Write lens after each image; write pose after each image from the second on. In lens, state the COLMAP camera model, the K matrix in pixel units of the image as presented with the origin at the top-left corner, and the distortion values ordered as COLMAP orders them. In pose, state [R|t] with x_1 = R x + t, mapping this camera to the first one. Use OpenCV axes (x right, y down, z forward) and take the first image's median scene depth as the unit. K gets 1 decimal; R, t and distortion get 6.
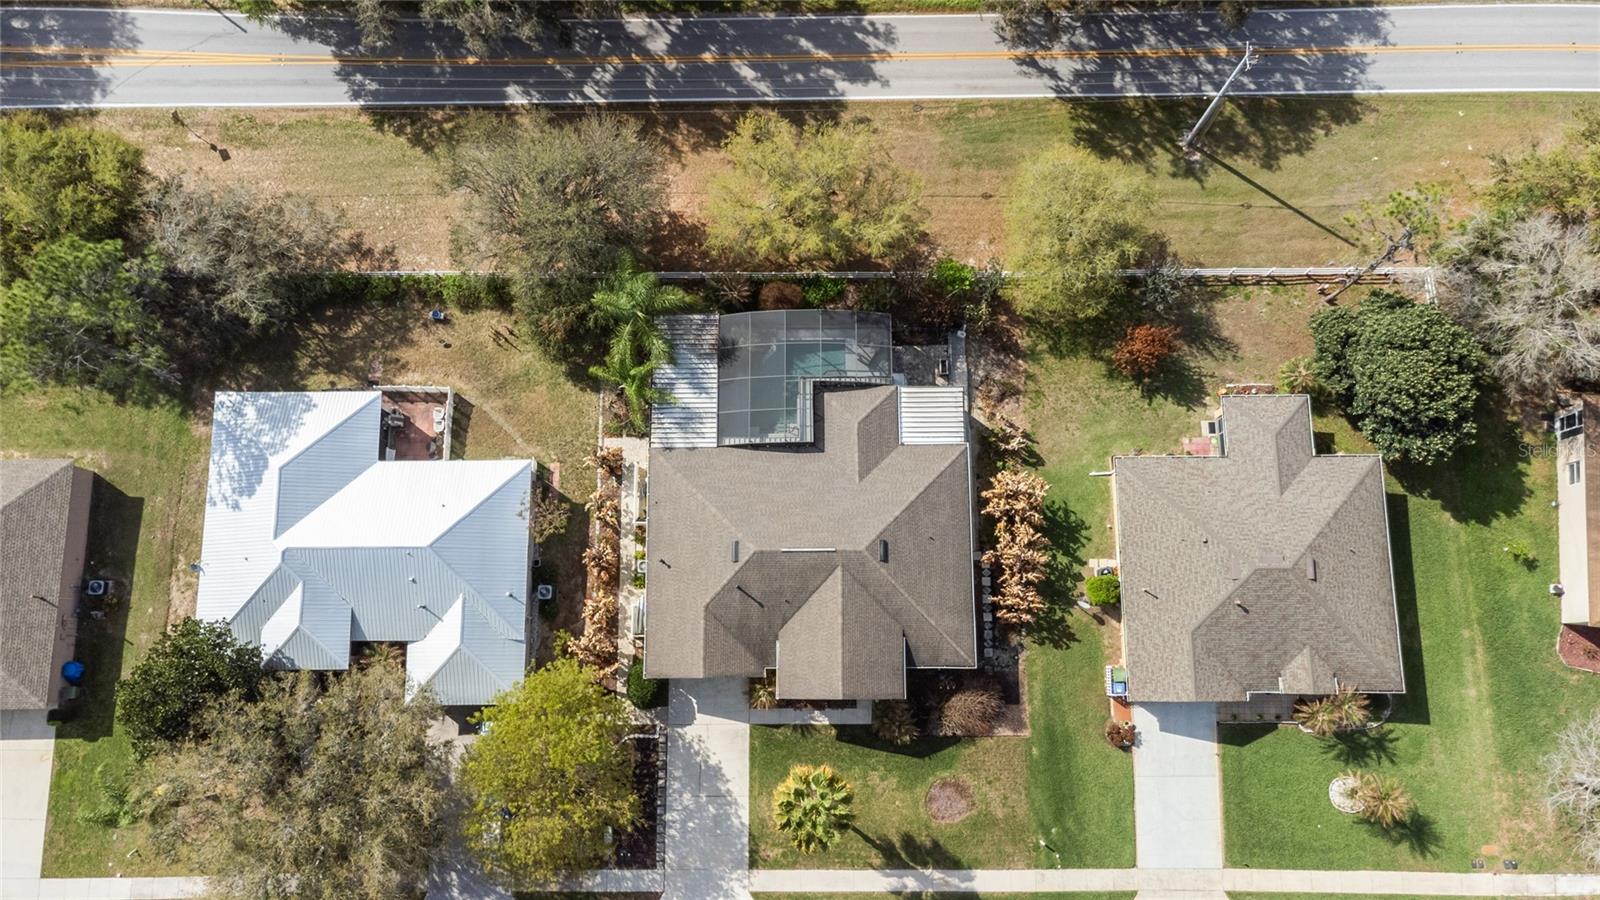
lens RADIAL K [[1256.1, 0, 763.8], [0, 1256.1, 452.3], [0, 0, 1]] dist [0.085802, 0.000948]
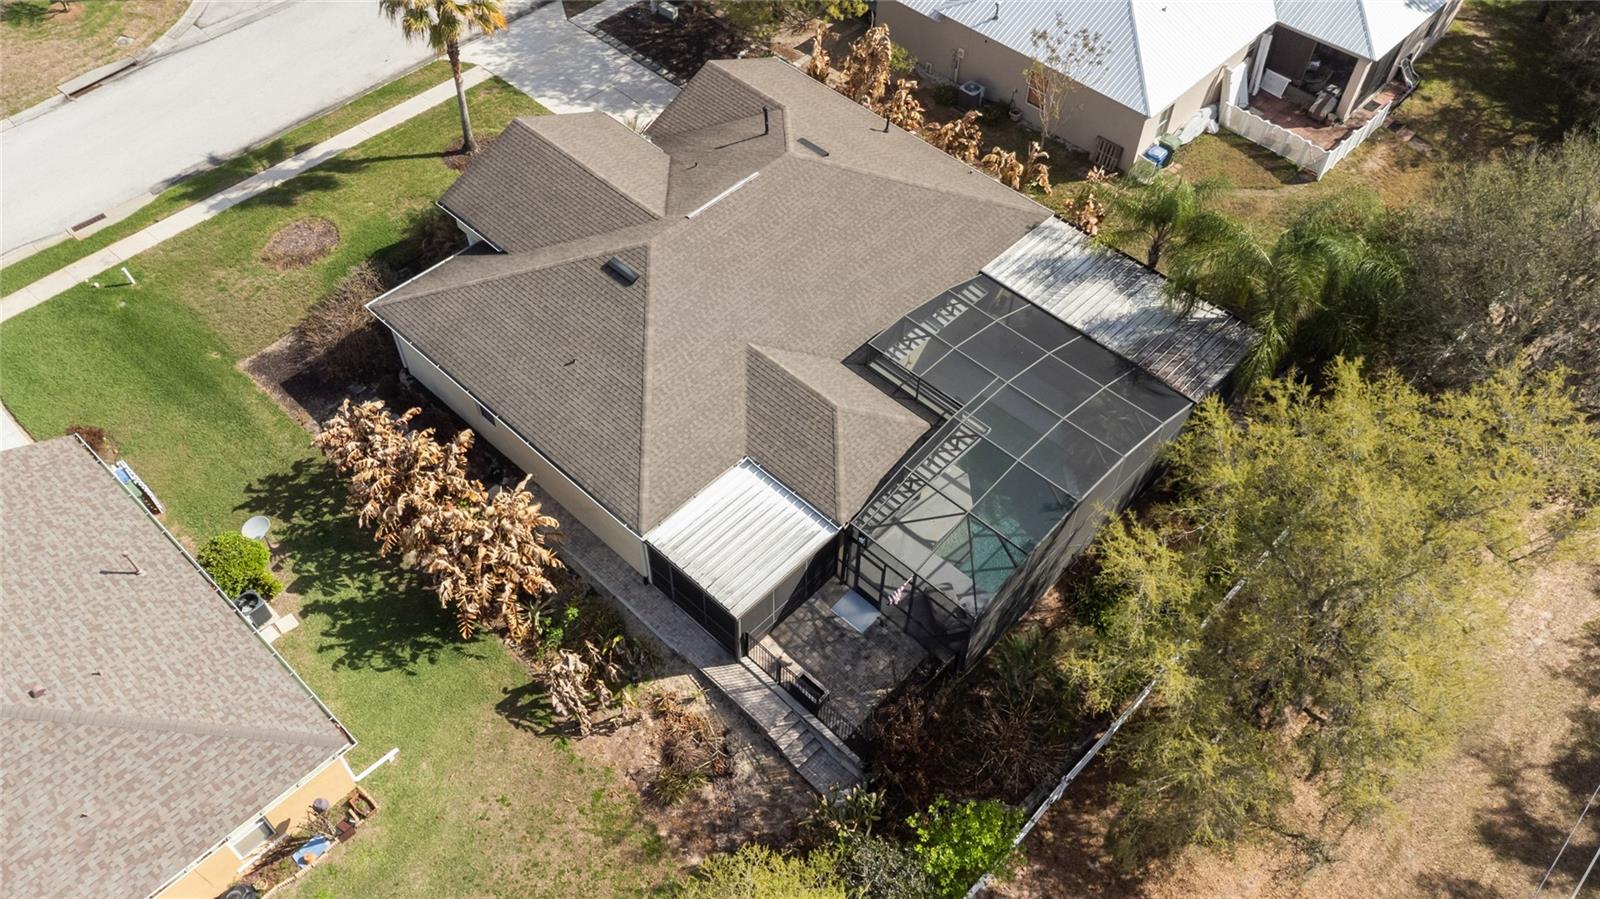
lens RADIAL K [[1202.4, 0, 800.0], [0, 1202.4, 449.5], [0, 0, 1]] dist [0.057642, 0.001191]
pose [[-0.691629, 0.573107, -0.439544, 0.292269], [-0.708869, -0.422018, 0.565161, -0.277536], [0.138402, 0.702460, 0.698137, 0.668676]]
